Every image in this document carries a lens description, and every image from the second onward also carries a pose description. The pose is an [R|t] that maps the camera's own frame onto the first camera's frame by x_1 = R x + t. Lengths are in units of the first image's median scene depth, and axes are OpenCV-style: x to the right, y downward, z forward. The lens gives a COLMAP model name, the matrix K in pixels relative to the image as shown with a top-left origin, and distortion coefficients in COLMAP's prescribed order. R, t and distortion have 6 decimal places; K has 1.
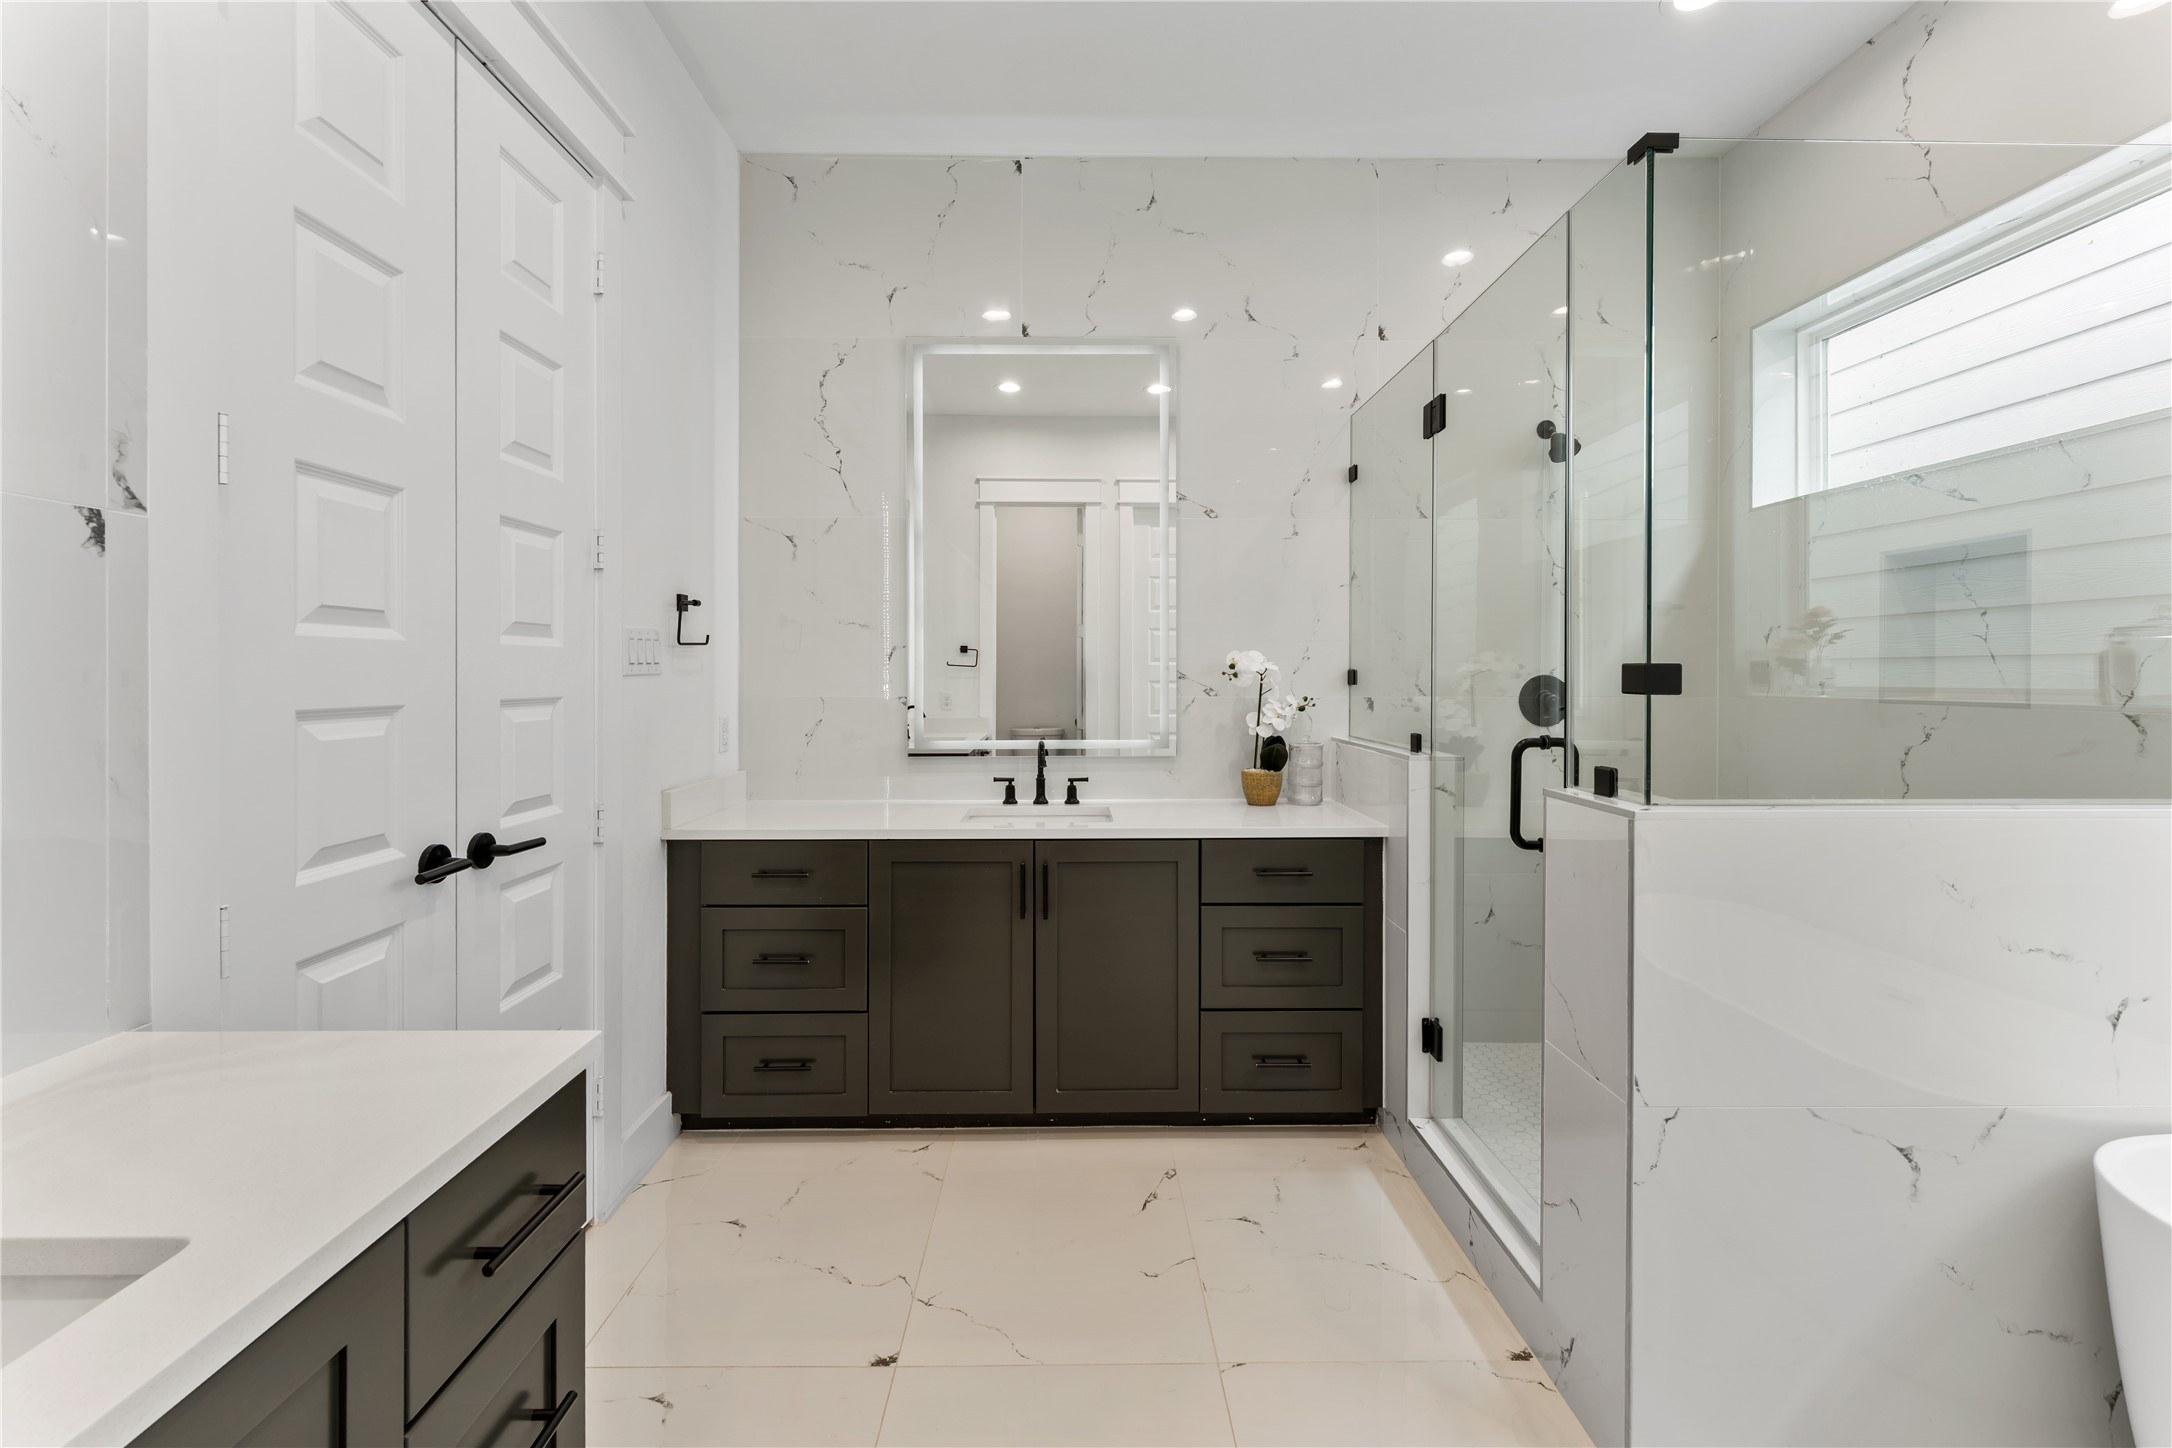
lens RADIAL K [[887.7, 0, 1080.9], [0, 887.7, 676.6], [0, 0, 1]] dist [-0.000893, -0.000582]
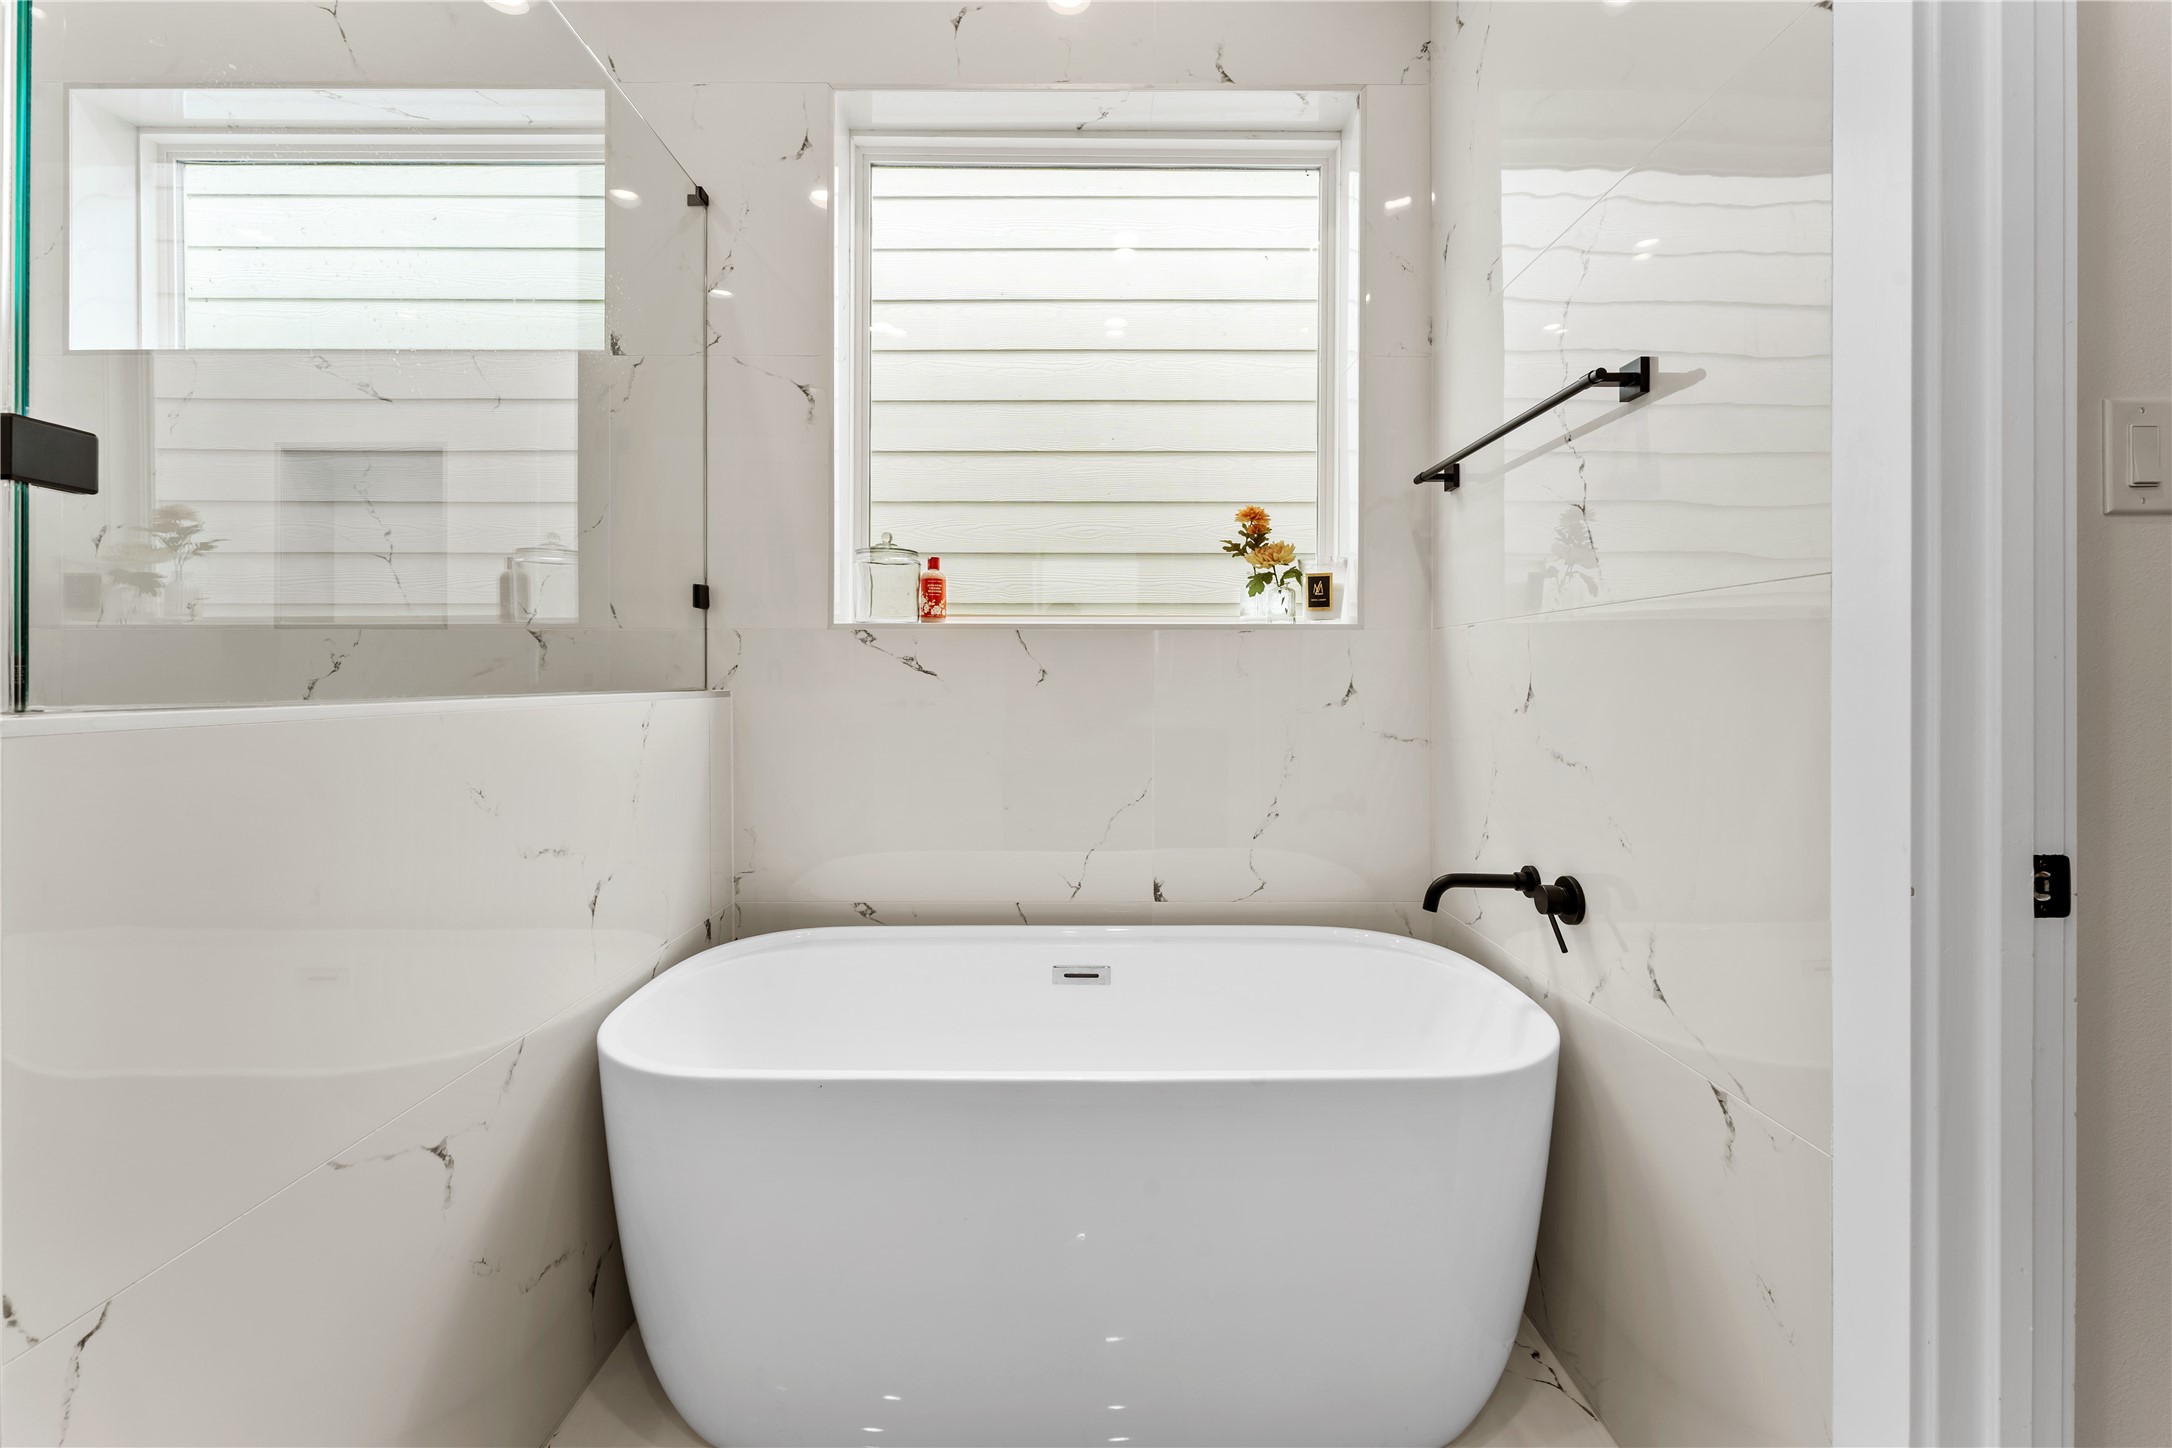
lens RADIAL K [[887.7, 0, 1080.9], [0, 887.7, 676.6], [0, 0, 1]] dist [-0.000893, -0.000582]
pose [[0.012584, -0.000409, 0.999921, 0.087912], [0.001223, 0.999999, 0.000393, 0.065452], [-0.999920, 0.001217, 0.012585, 0.220150]]
